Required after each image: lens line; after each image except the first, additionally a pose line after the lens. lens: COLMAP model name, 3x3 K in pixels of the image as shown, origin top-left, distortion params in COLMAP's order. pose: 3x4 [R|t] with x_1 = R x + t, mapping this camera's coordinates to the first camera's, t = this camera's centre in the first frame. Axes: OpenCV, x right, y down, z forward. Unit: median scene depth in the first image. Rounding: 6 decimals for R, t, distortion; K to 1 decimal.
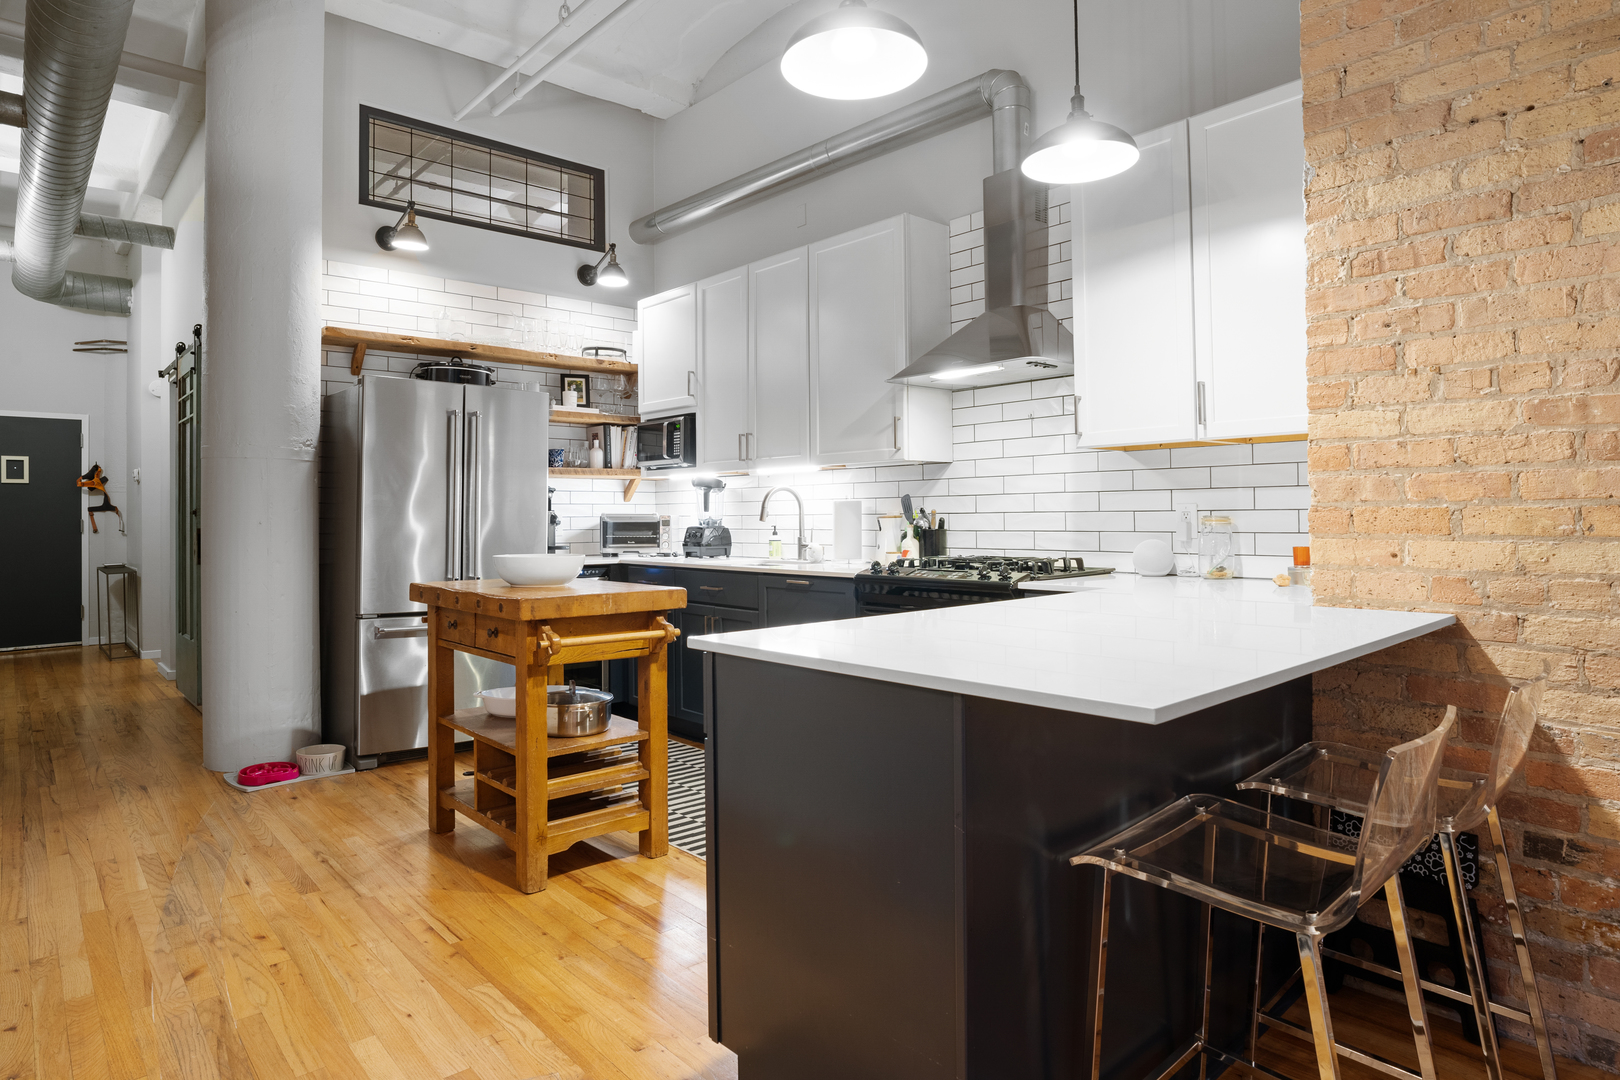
lens RADIAL K [[928.5, 0, 805.1], [0, 928.5, 508.8], [0, 0, 1]] dist [-0.047702, 0.023949]
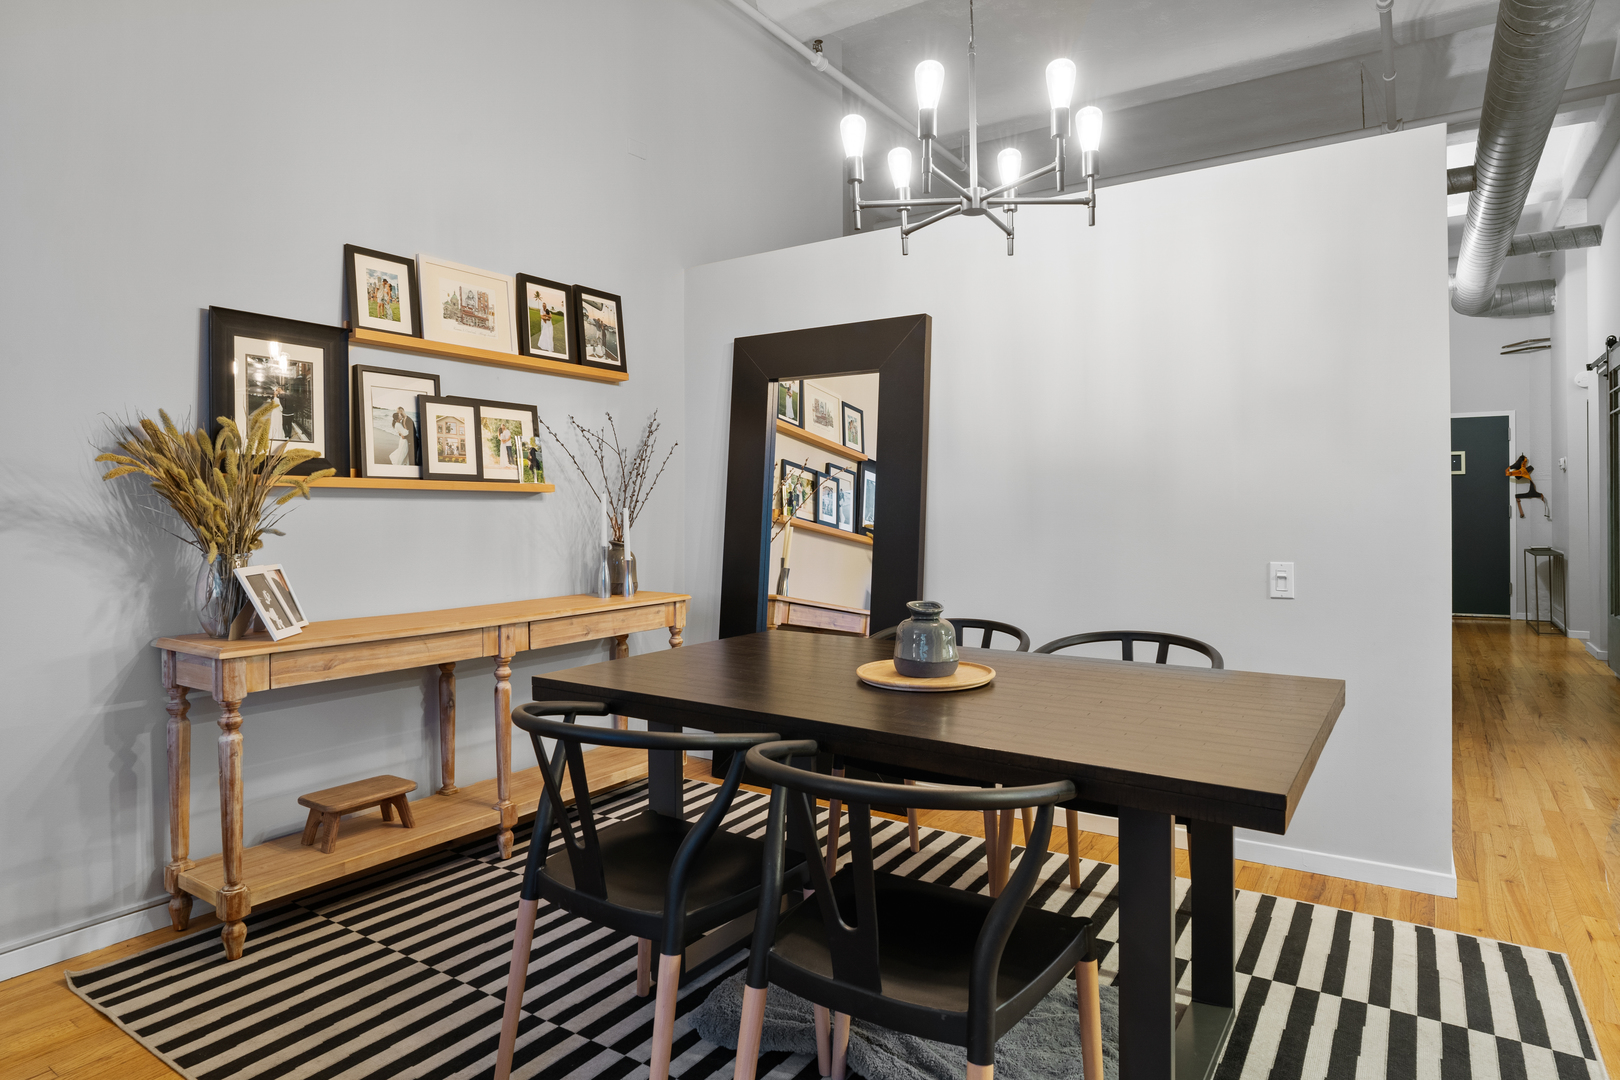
lens RADIAL K [[928.5, 0, 805.1], [0, 928.5, 508.8], [0, 0, 1]] dist [-0.047702, 0.023949]
pose [[0.250689, 0.004732, -0.968056, 0.063813], [0.012060, 0.999895, 0.008010, -0.003374], [0.967993, -0.013683, 0.250606, -0.110833]]
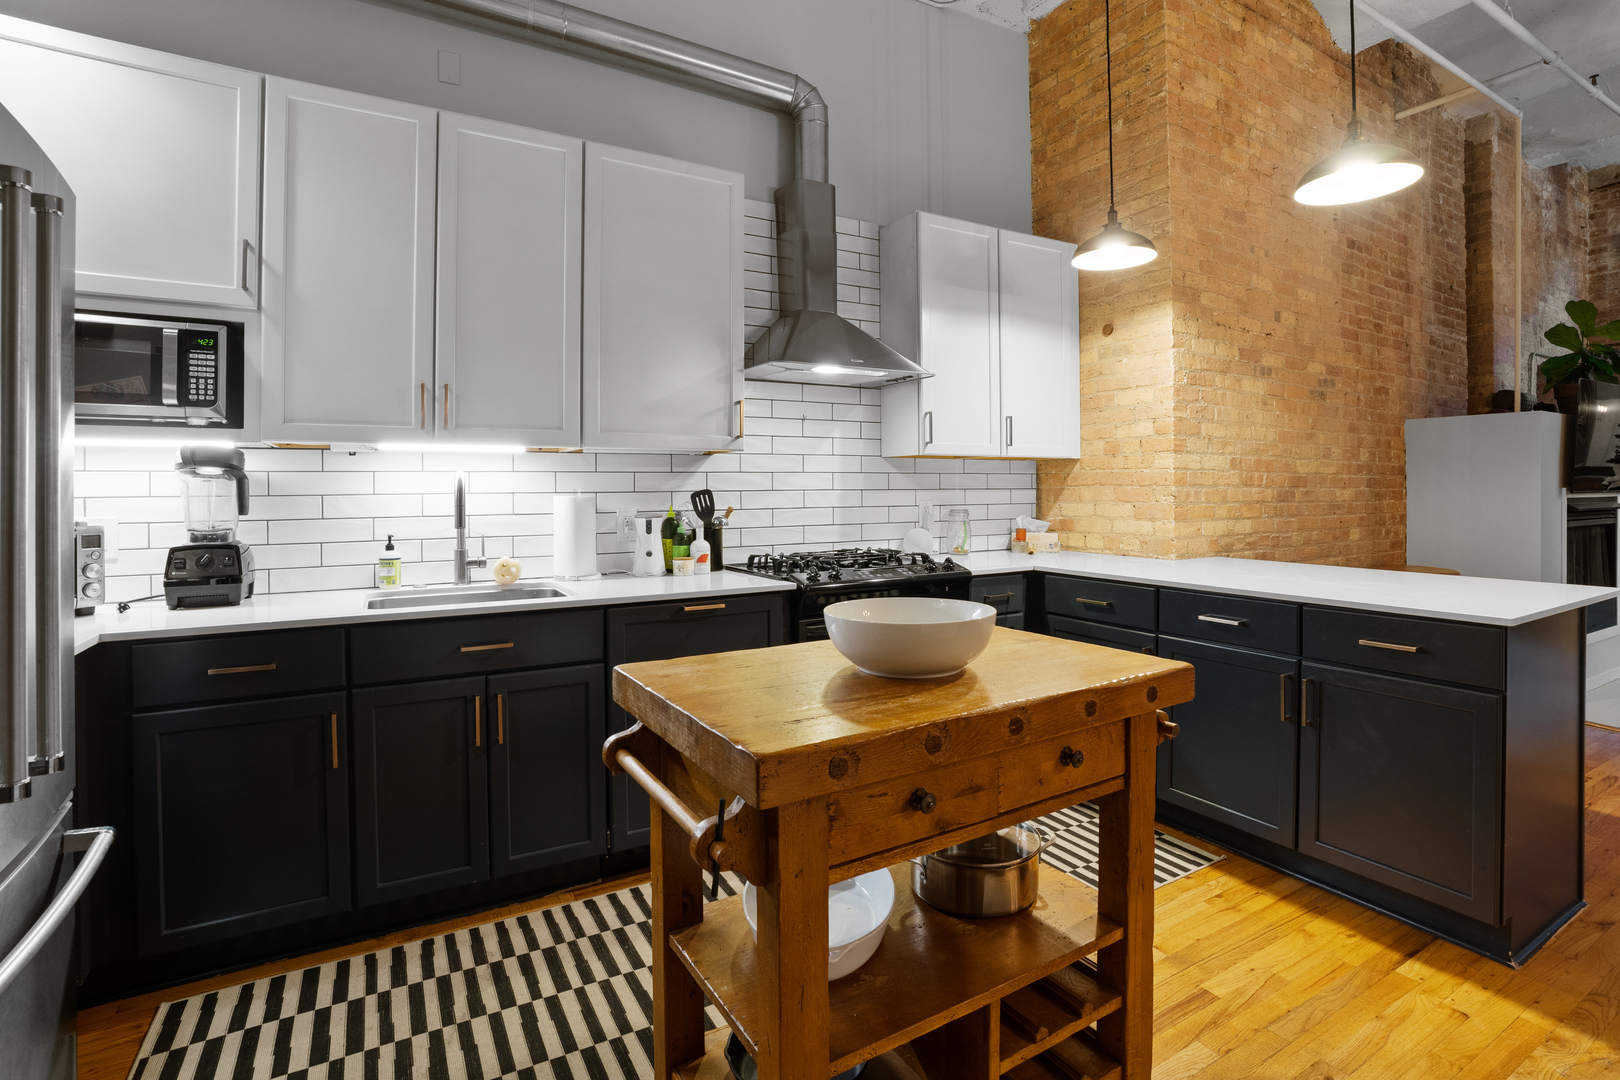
lens RADIAL K [[763.8, 0, 807.2], [0, 763.8, 491.0], [0, 0, 1]] dist [-0.070916, 0.026224]
pose [[0.204583, 0.001041, 0.978849, -0.513635], [-0.003964, 0.999992, -0.000235, -0.013275], [-0.978841, -0.003832, 0.204585, 0.691432]]
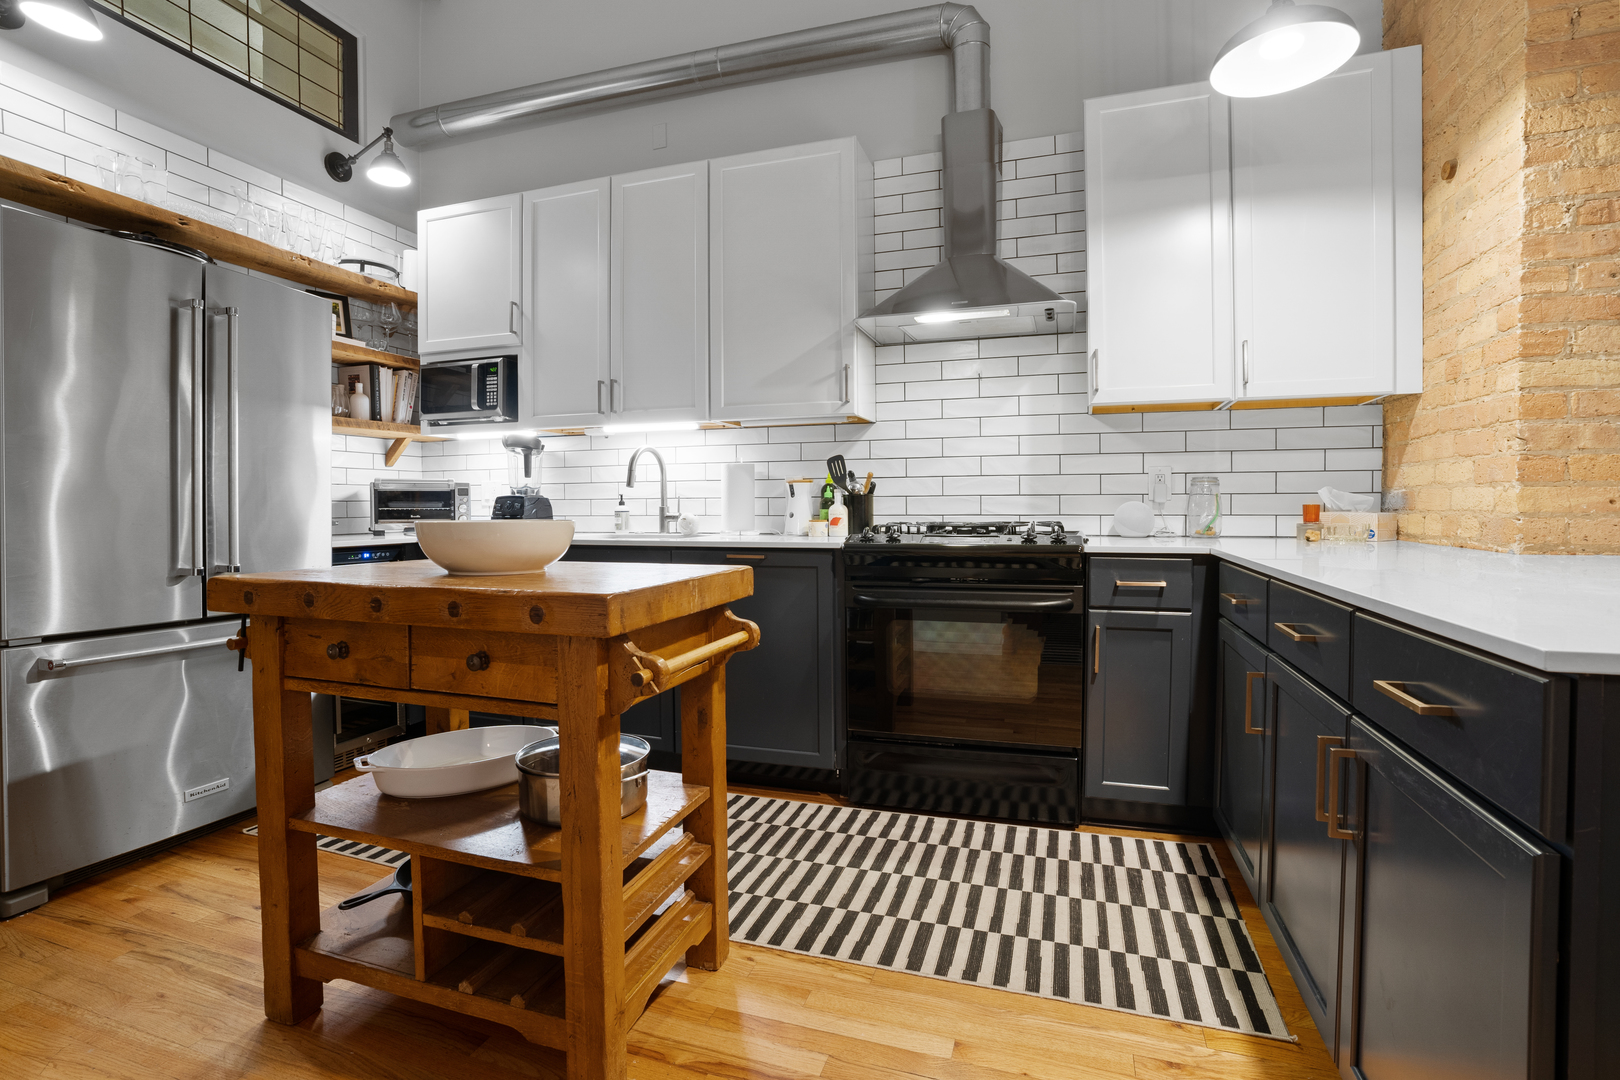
lens RADIAL K [[755.3, 0, 812.0], [0, 755.3, 524.9], [0, 0, 1]] dist [-0.067587, 0.025097]
pose [[0.867126, -0.011398, 0.497958, -0.249975], [-0.005214, 0.999476, 0.031957, 0.025828], [-0.498061, -0.030308, 0.866612, 0.344344]]
